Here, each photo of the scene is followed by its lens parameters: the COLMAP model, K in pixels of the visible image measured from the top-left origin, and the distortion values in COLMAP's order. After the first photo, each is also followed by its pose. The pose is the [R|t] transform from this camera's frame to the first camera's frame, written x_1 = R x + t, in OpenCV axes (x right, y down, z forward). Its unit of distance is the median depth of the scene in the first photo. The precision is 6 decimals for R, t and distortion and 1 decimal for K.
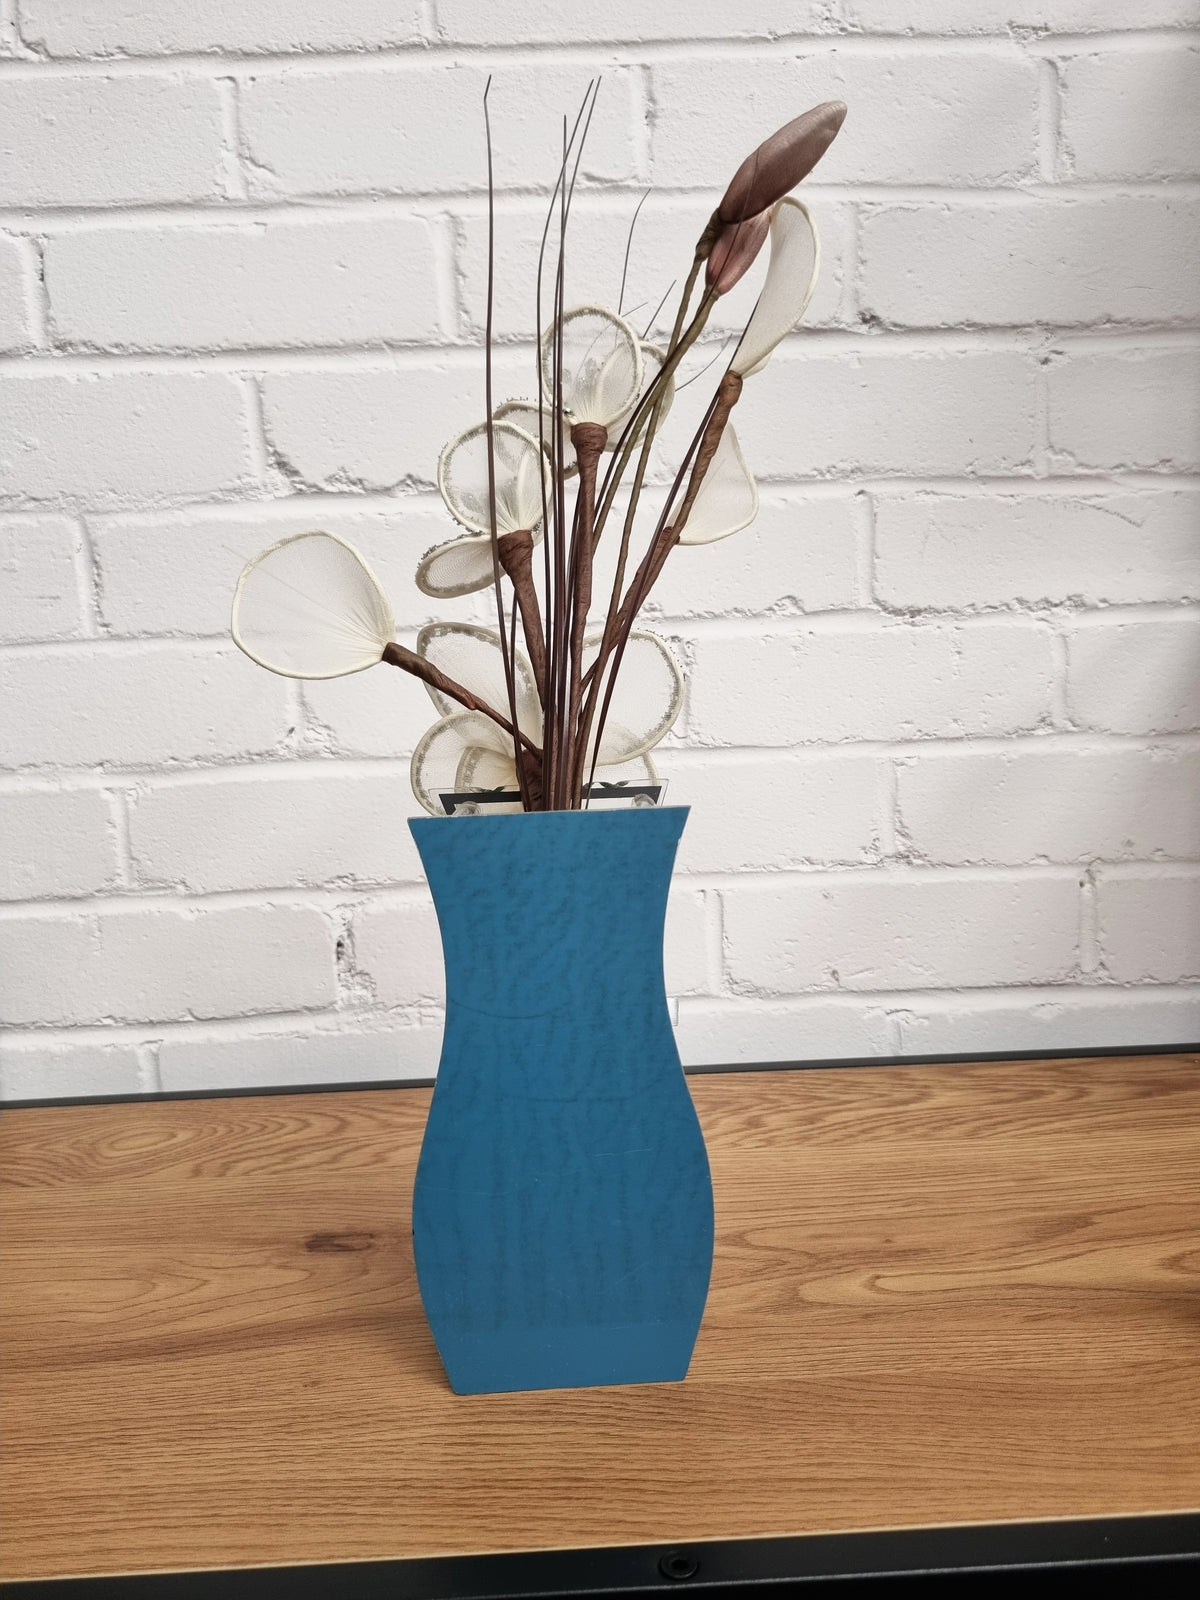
lens RADIAL K [[1207.8, 0, 609.0], [0, 1207.8, 785.1], [0, 0, 1]] dist [0.011231, -0.004949]
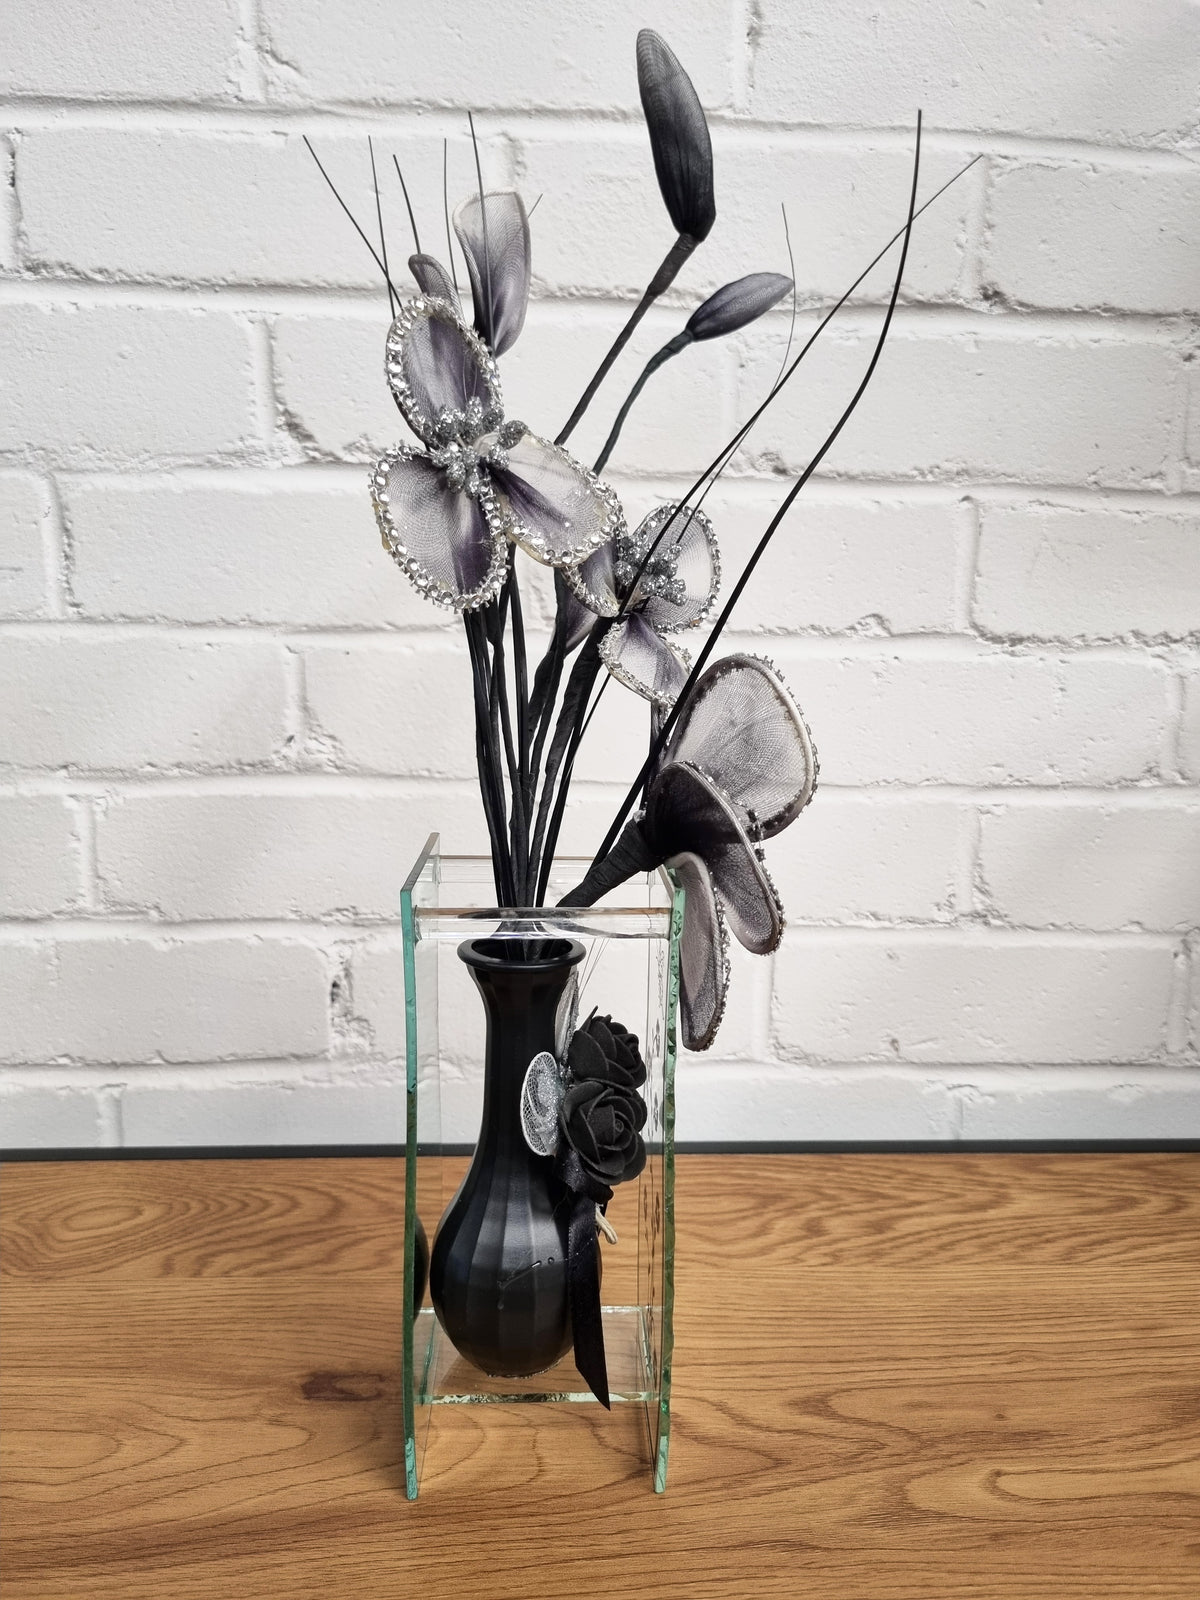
lens RADIAL K [[1214.4, 0, 603.9], [0, 1214.4, 801.5], [0, 0, 1]] dist [0.012024, -0.013603]
pose [[0.998241, 0.050366, 0.031283, -0.069680], [-0.051806, 0.997547, 0.047081, -0.056857], [-0.028835, -0.048619, 0.998401, 0.137644]]
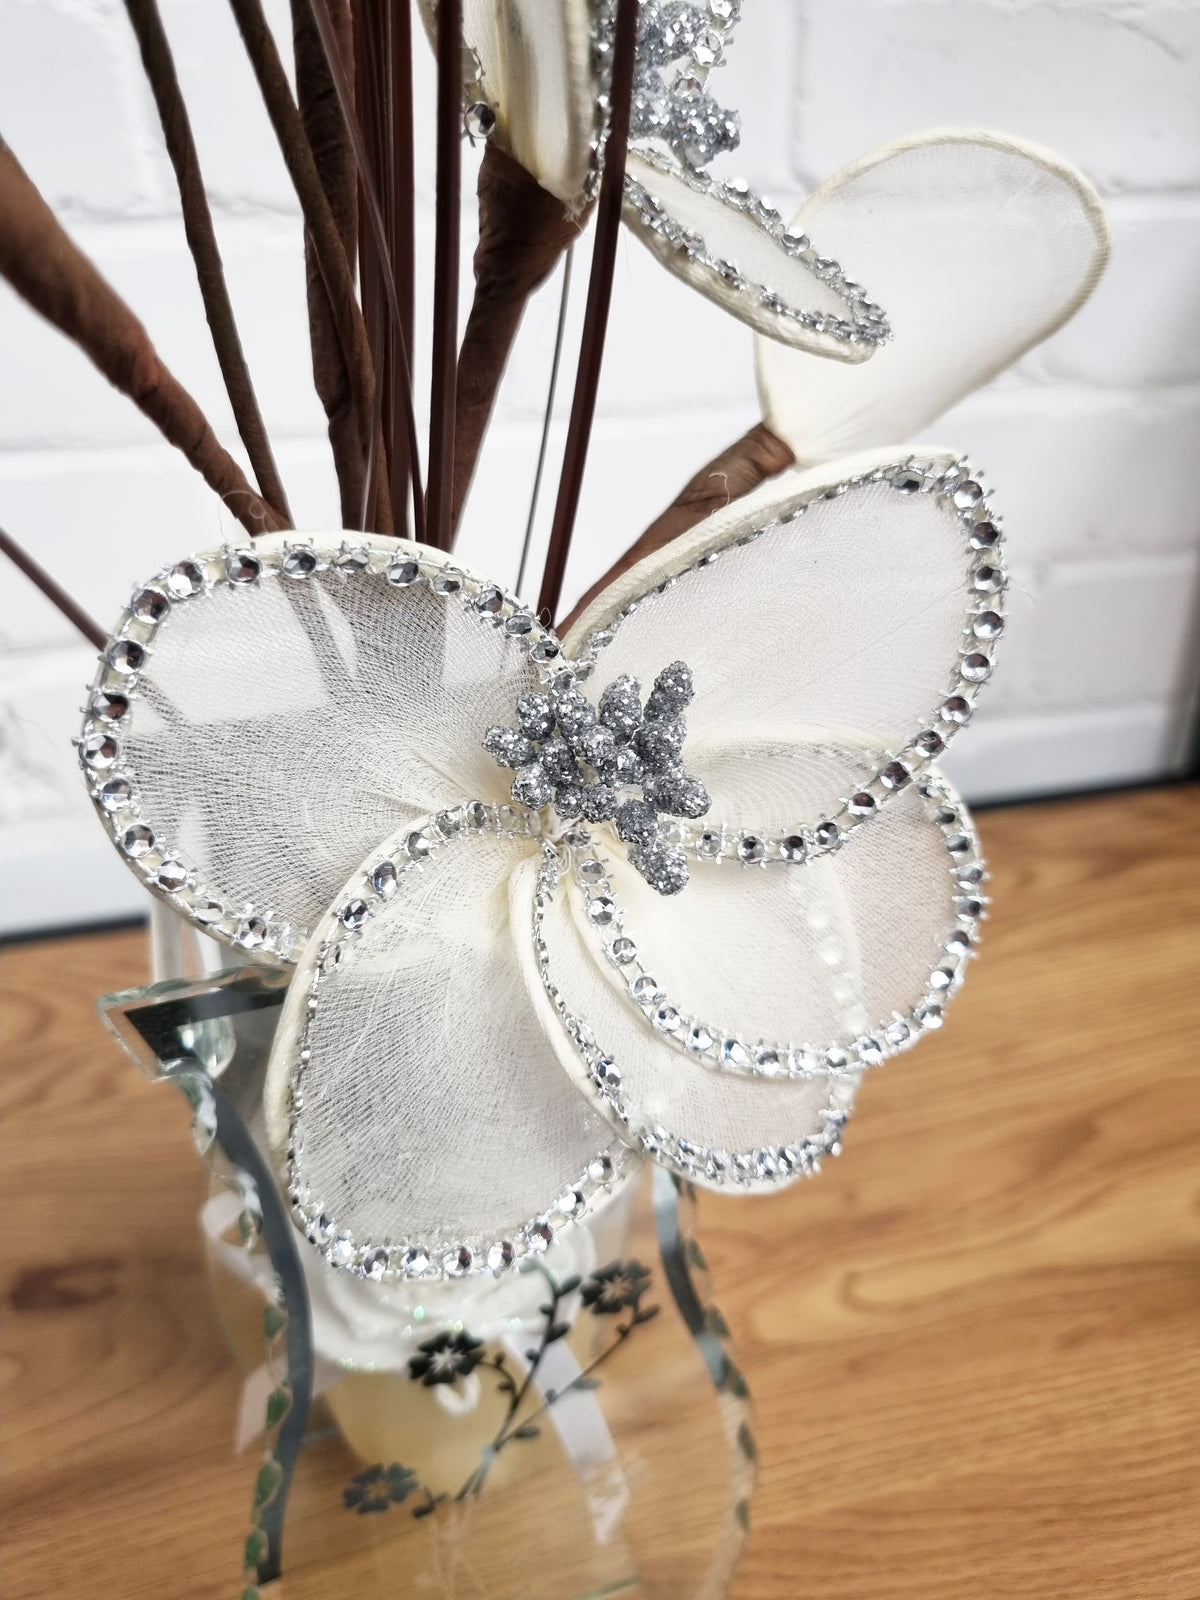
lens RADIAL K [[1269.0, 0, 602.4], [0, 1269.0, 793.0], [0, 0, 1]] dist [-0.016814, -0.011525]
pose [[0.979675, -0.075725, 0.185750, -0.030540], [0.001862, 0.929400, 0.369070, -0.101655], [-0.200584, -0.361222, 0.910651, 0.315868]]
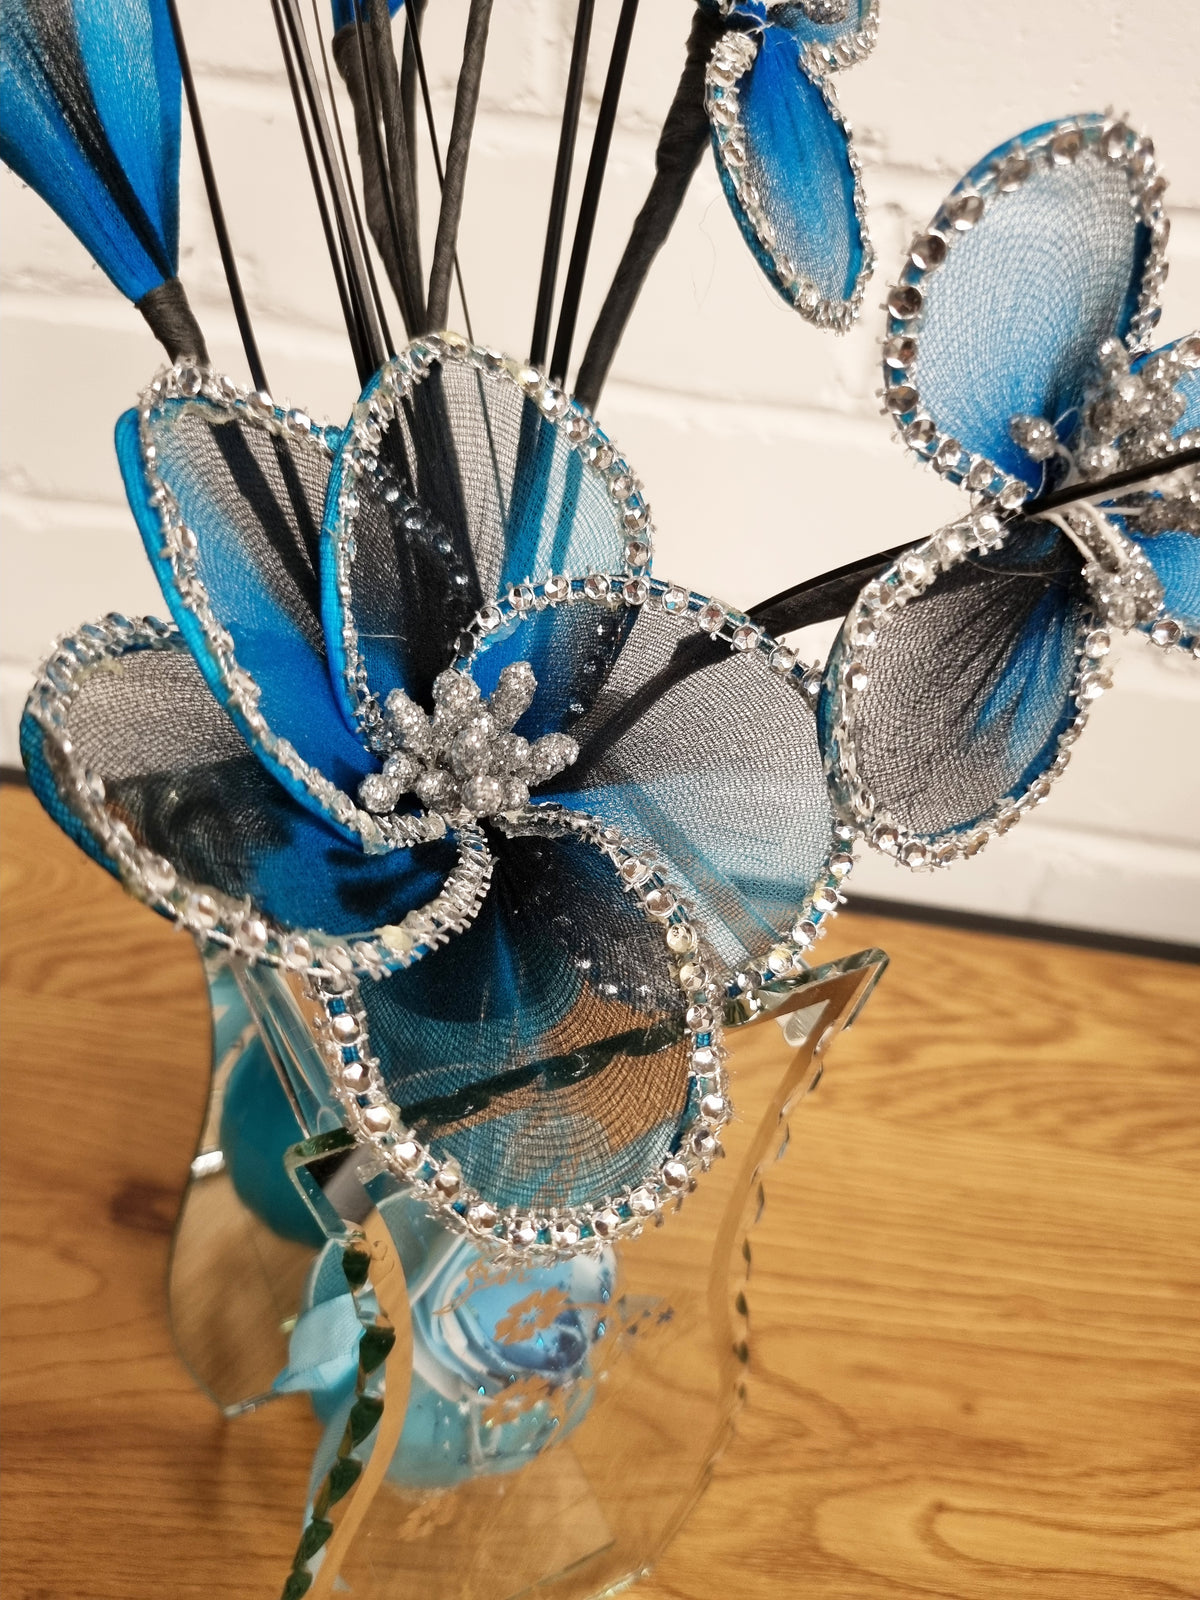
lens RADIAL K [[1256.3, 0, 599.9], [0, 1256.3, 800.4], [0, 0, 1]] dist [-0.006374, -0.012005]
pose [[0.980475, 0.196604, -0.003864, -0.020491], [-0.170471, 0.859618, 0.481659, -0.150241], [0.098018, -0.471596, 0.876350, 0.406348]]
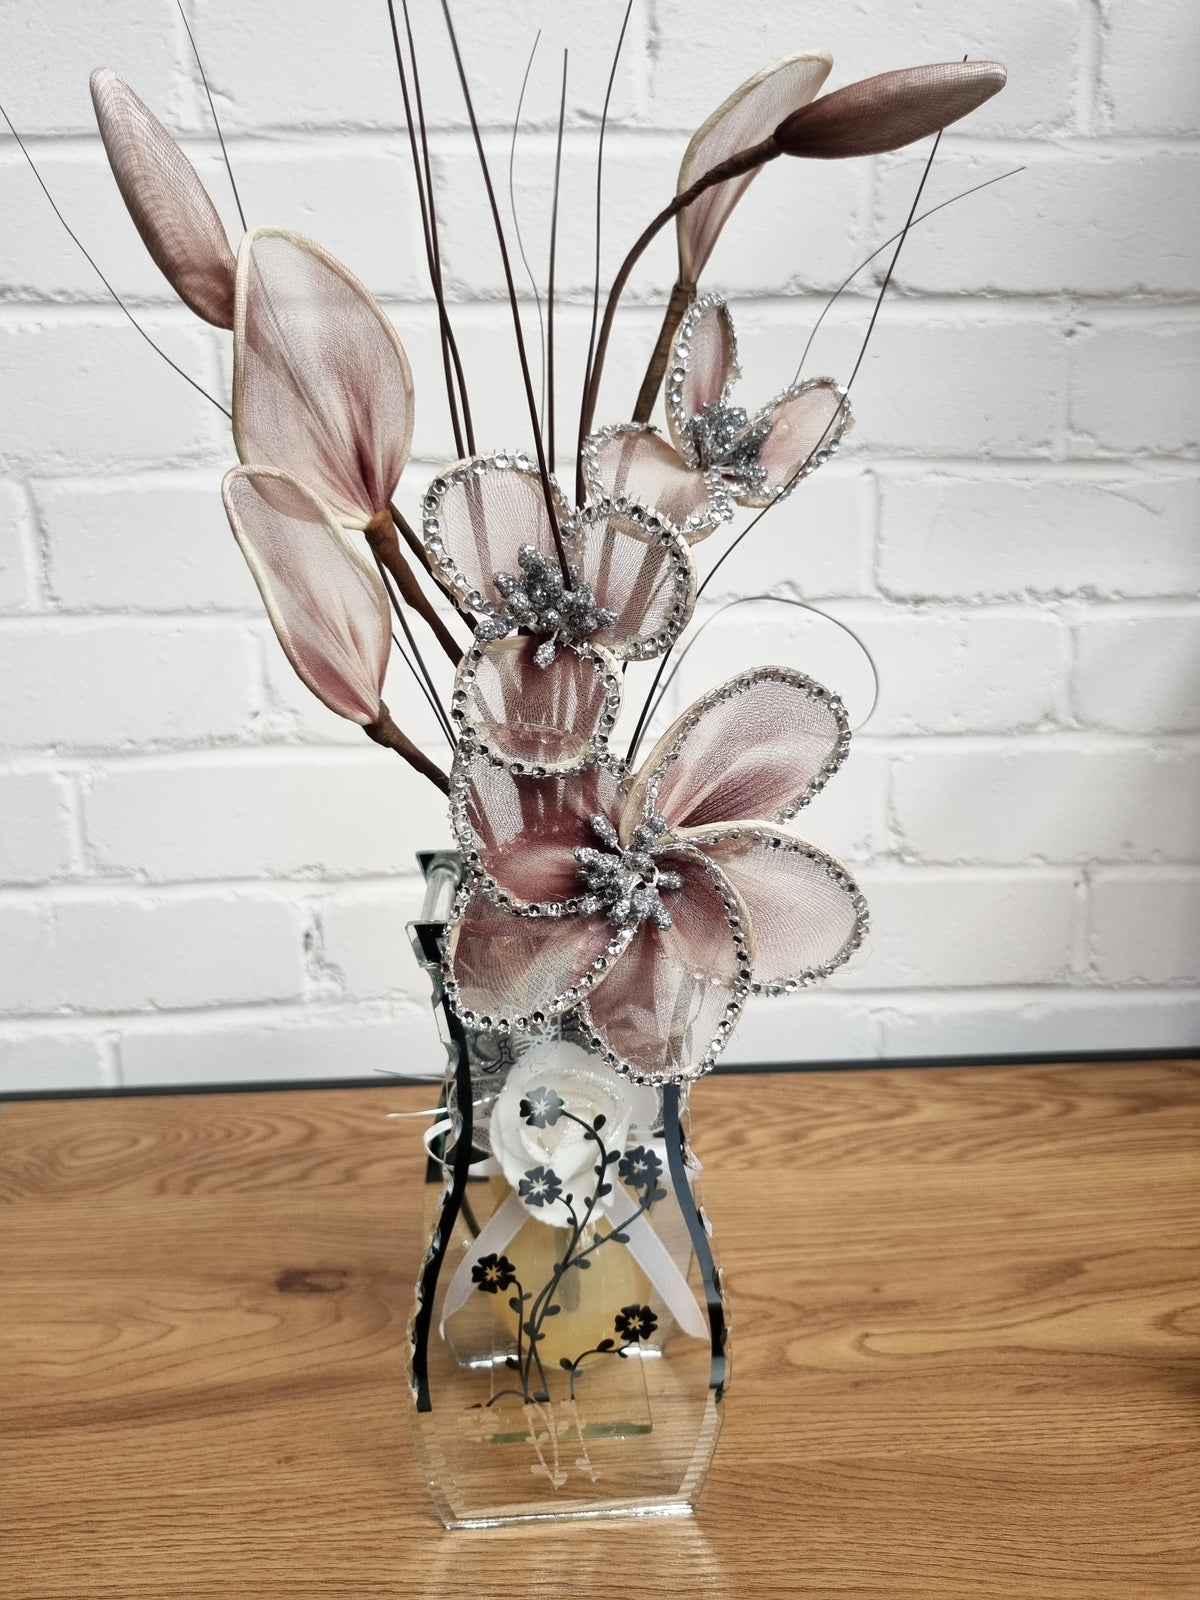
lens RADIAL K [[1220.2, 0, 598.1], [0, 1220.2, 789.8], [0, 0, 1]] dist [0.003063, -0.006839]
pose [[0.999627, 0.017210, 0.021187, -0.016087], [-0.019045, 0.995786, 0.089704, -0.082132], [-0.019554, -0.090074, 0.995743, 0.045350]]
